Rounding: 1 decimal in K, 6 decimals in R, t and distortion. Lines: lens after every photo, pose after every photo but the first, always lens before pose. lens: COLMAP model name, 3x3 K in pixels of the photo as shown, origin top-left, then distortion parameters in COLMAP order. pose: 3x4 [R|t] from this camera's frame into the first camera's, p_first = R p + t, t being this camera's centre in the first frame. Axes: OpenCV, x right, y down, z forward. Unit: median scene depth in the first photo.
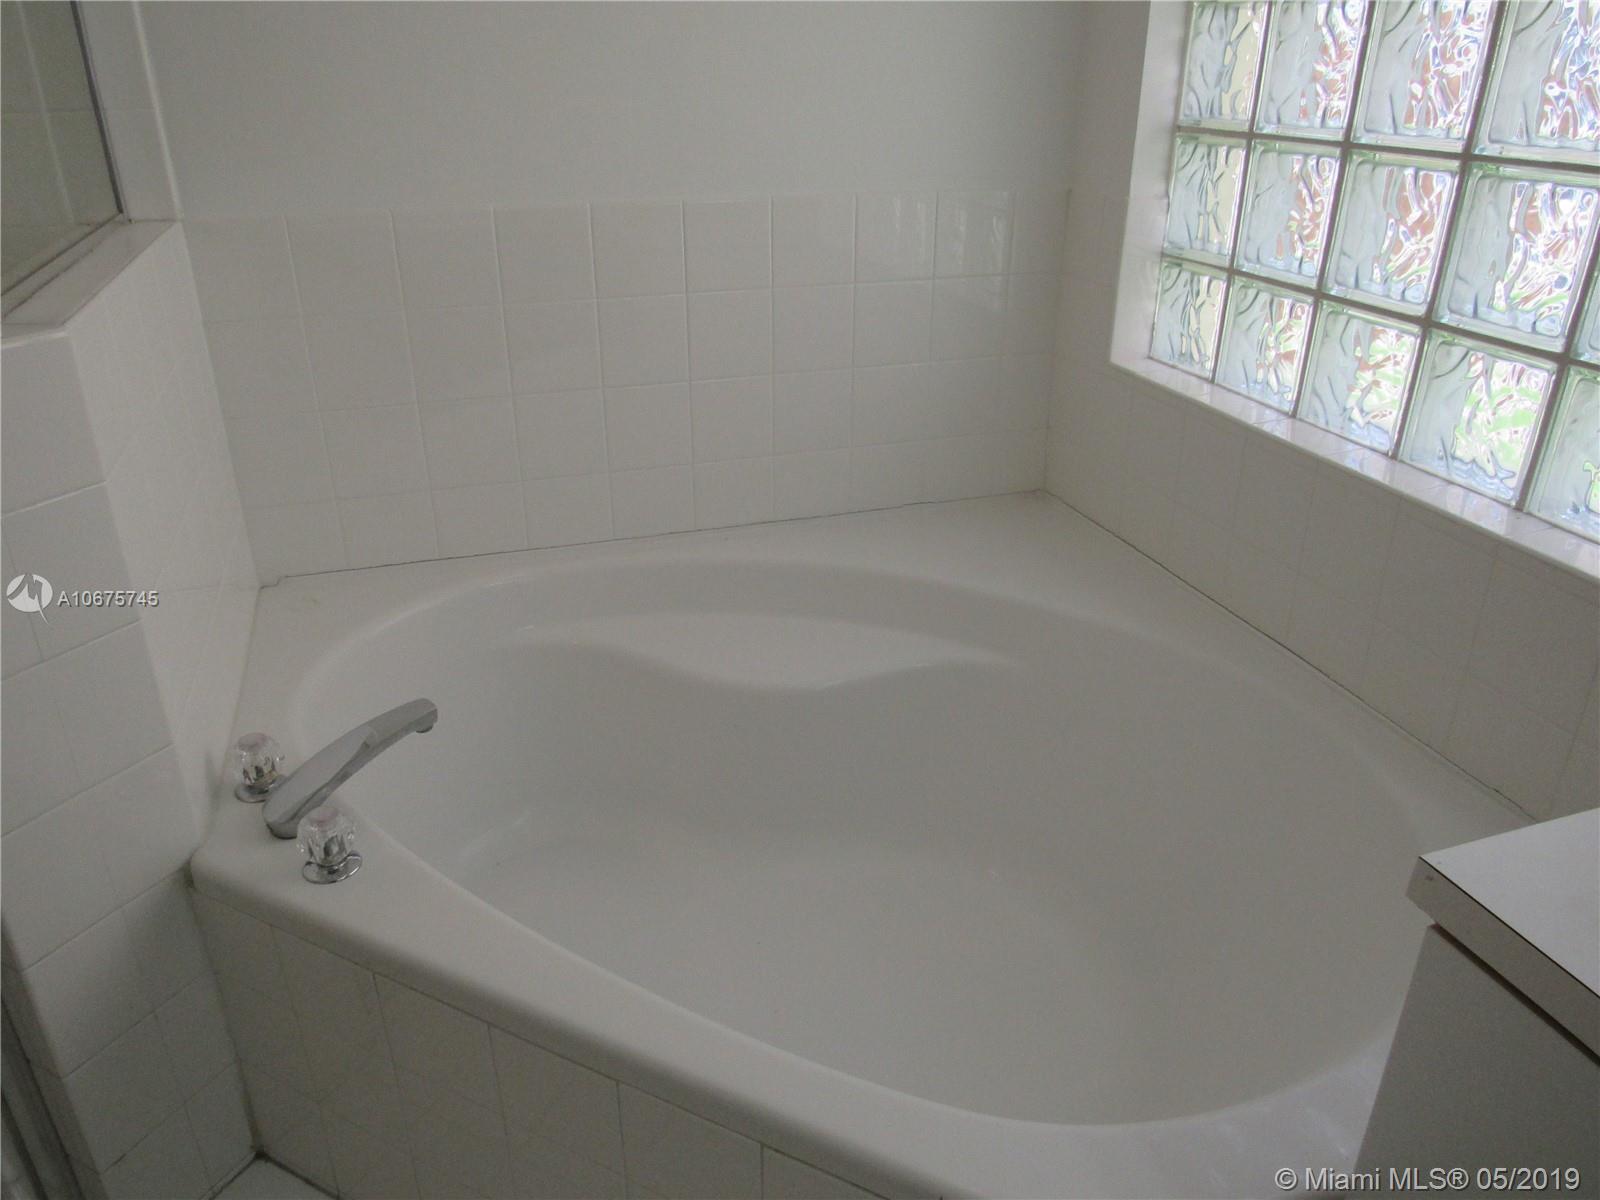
lens RADIAL K [[1137.7, 0, 795.0], [0, 1137.7, 601.2], [0, 0, 1]] dist [-0.003407, -0.011547]
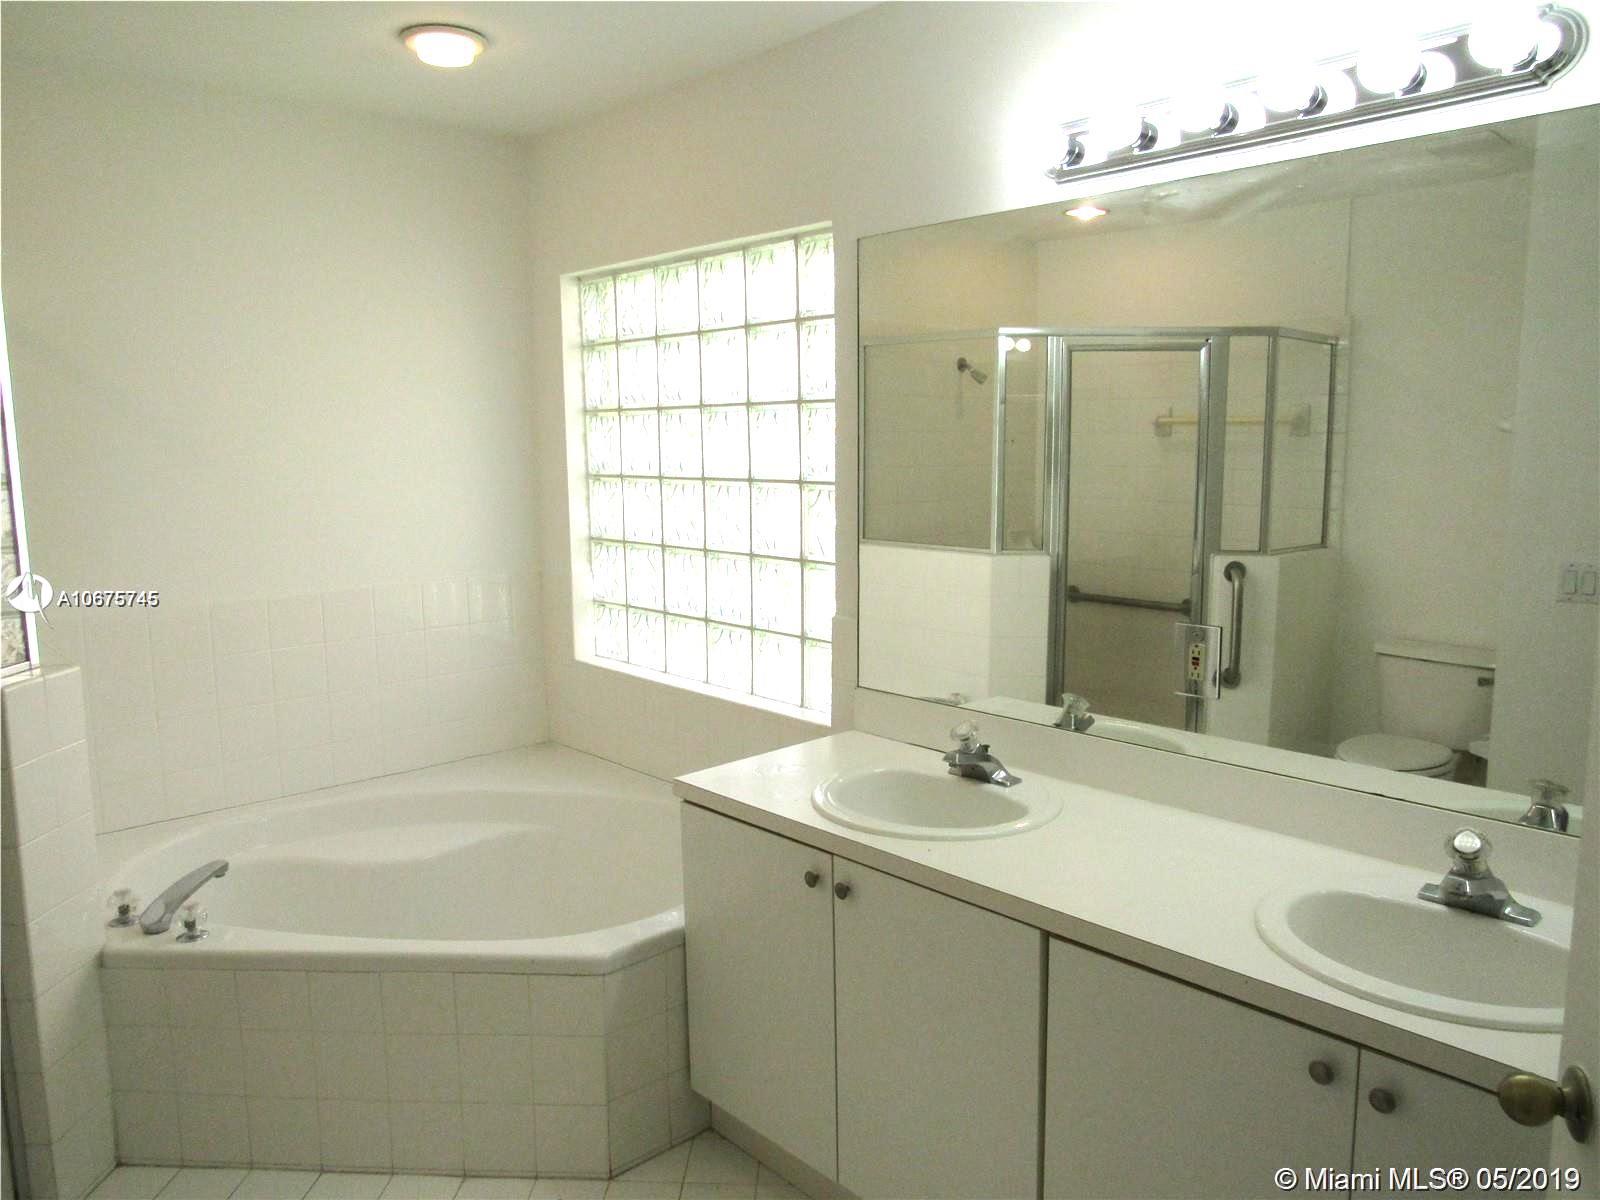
lens RADIAL K [[1137.7, 0, 797.0], [0, 1137.7, 610.6], [0, 0, 1]] dist [-0.003407, -0.011547]
pose [[0.909116, -0.076642, 0.409432, -0.200725], [0.194813, 0.947034, -0.255293, 0.357859], [-0.368180, 0.311854, 0.875894, -1.073407]]
